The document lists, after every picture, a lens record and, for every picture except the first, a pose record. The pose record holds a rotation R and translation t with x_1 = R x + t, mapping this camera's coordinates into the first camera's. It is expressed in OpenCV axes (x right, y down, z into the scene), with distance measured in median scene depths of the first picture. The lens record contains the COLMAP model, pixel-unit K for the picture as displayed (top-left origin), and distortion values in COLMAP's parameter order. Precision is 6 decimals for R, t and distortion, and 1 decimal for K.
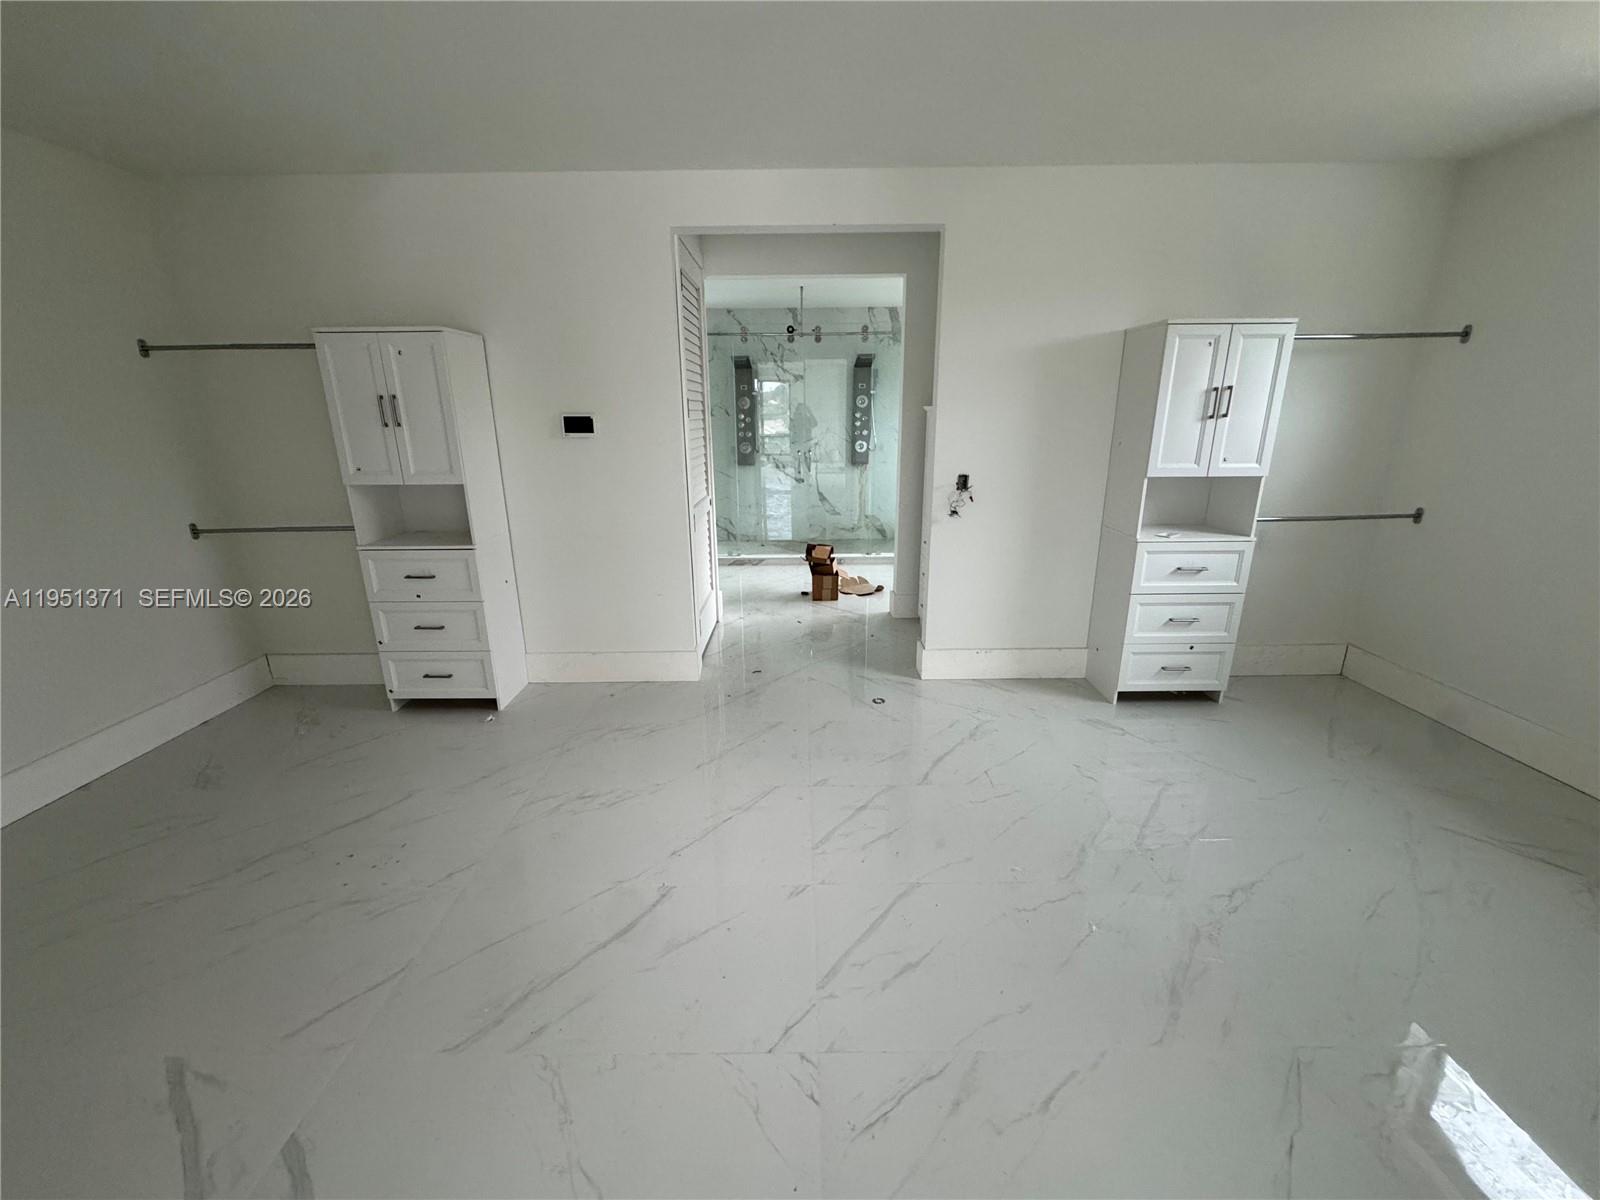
lens RADIAL K [[641.1, 0, 796.0], [0, 641.1, 595.5], [0, 0, 1]] dist [-0.002081, -0.000419]
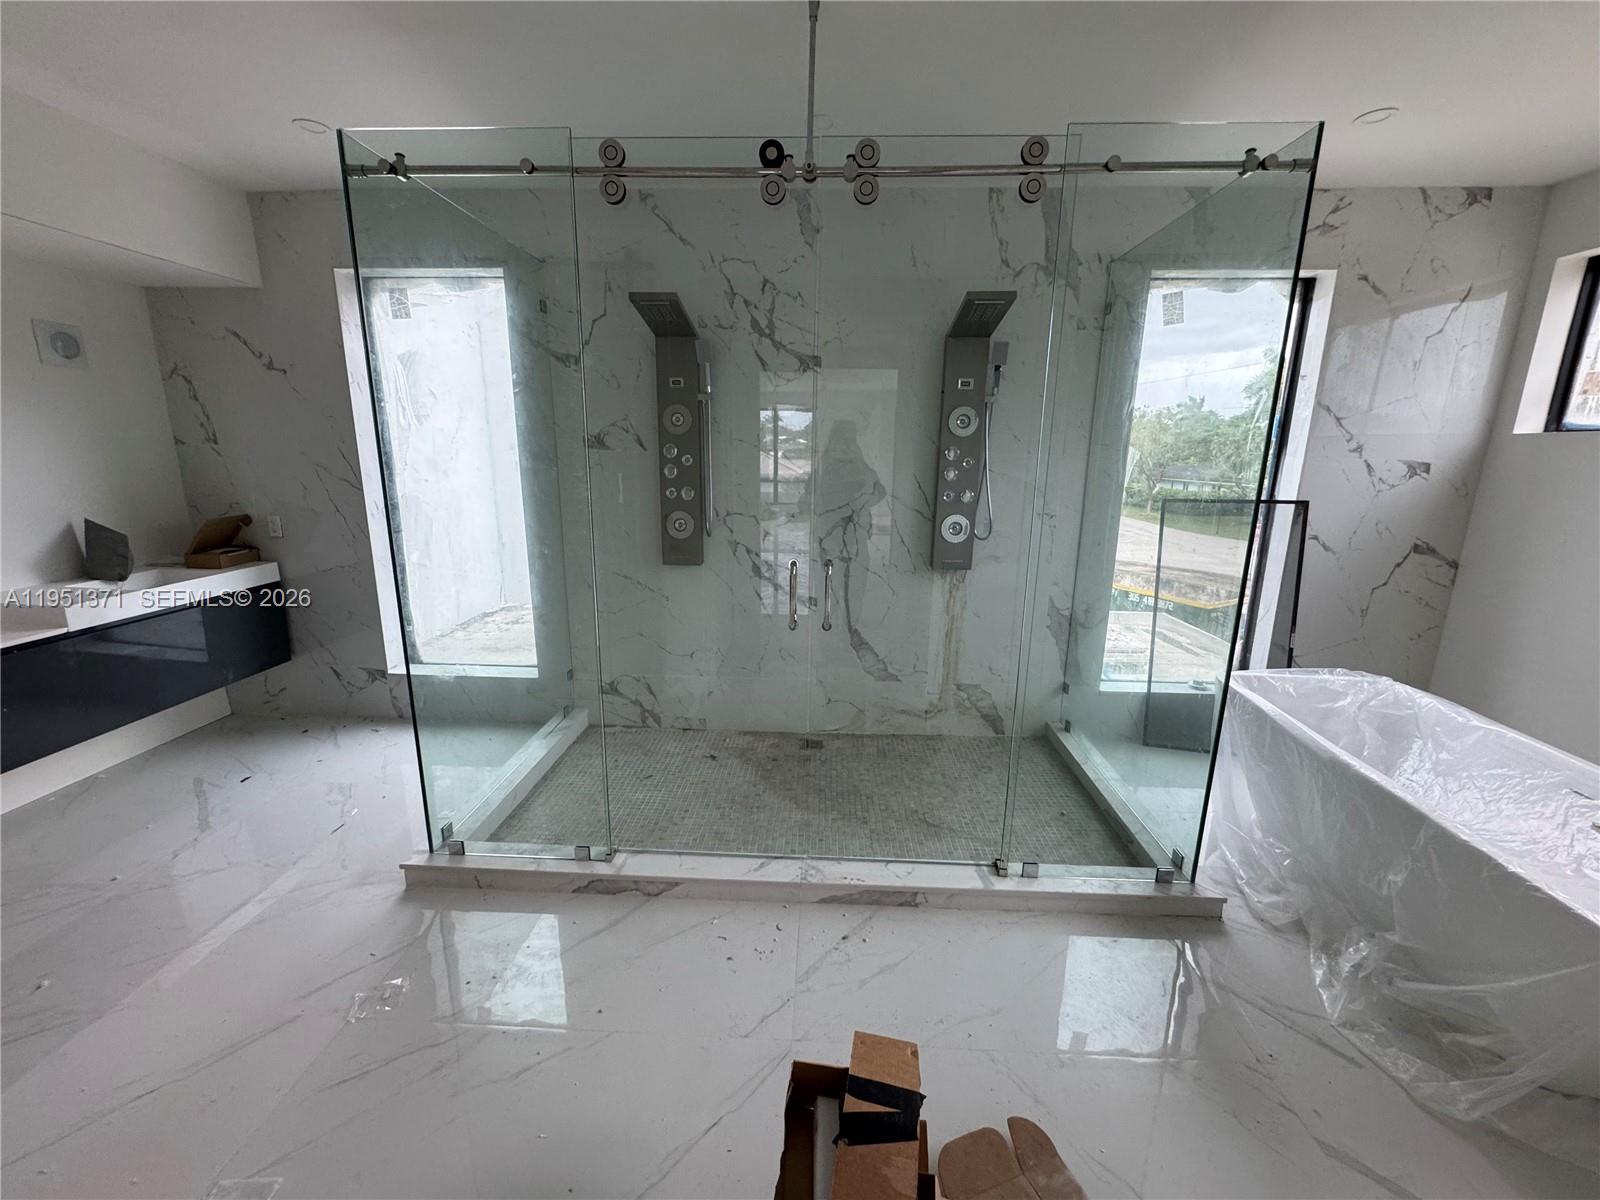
lens RADIAL K [[641.1, 0, 802.6], [0, 641.1, 595.6], [0, 0, 1]] dist [-0.002081, -0.000419]
pose [[0.999126, 0.028795, -0.030286, 0.016344], [-0.030502, 0.997880, -0.057487, -0.163259], [0.028567, 0.058361, 0.997887, 0.588219]]
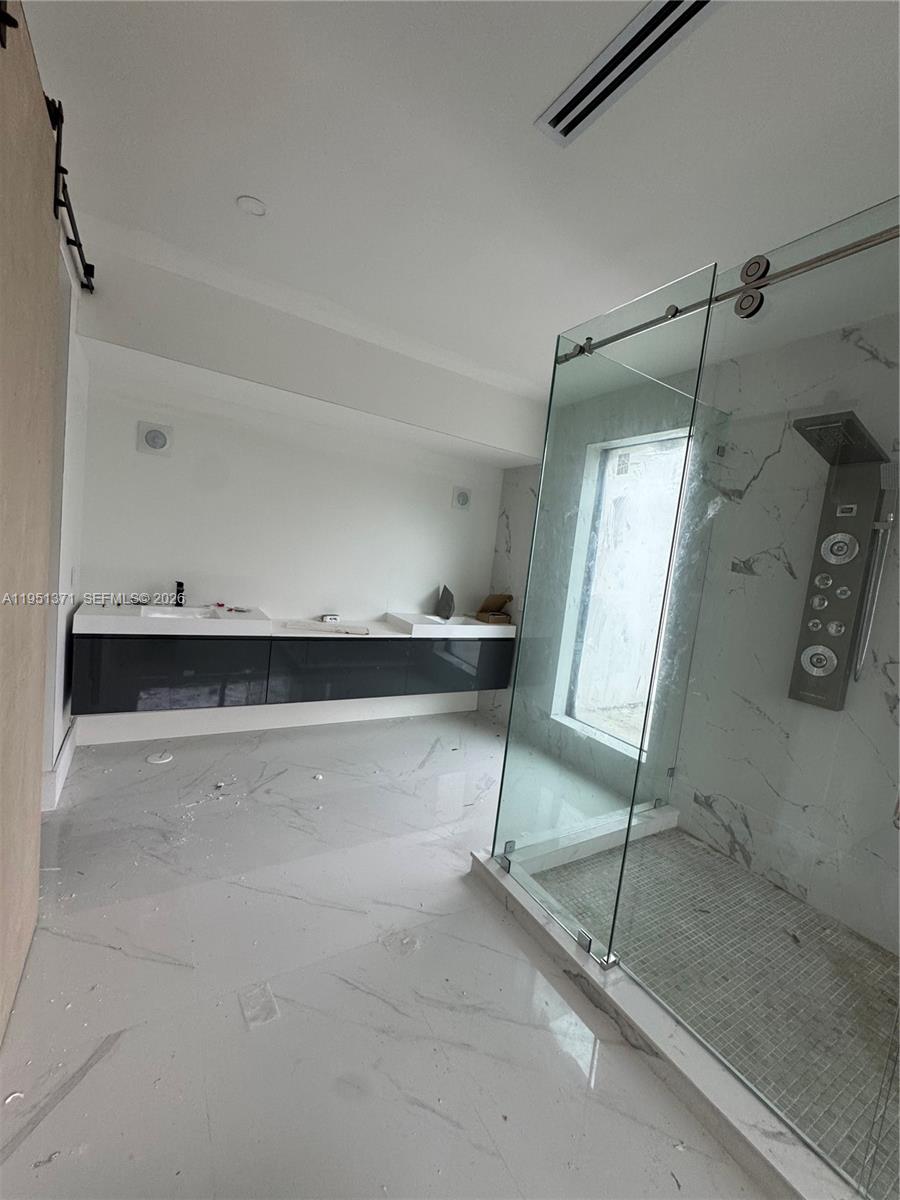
lens RADIAL K [[480.9, 0, 452.9], [0, 480.9, 600.1], [0, 0, 1]] dist [-0.002081, -0.000419]
pose [[0.527955, 0.144390, -0.836908, 0.041374], [-0.345632, 0.936671, -0.056436, -0.173538], [0.775759, 0.319058, 0.544426, 0.666583]]
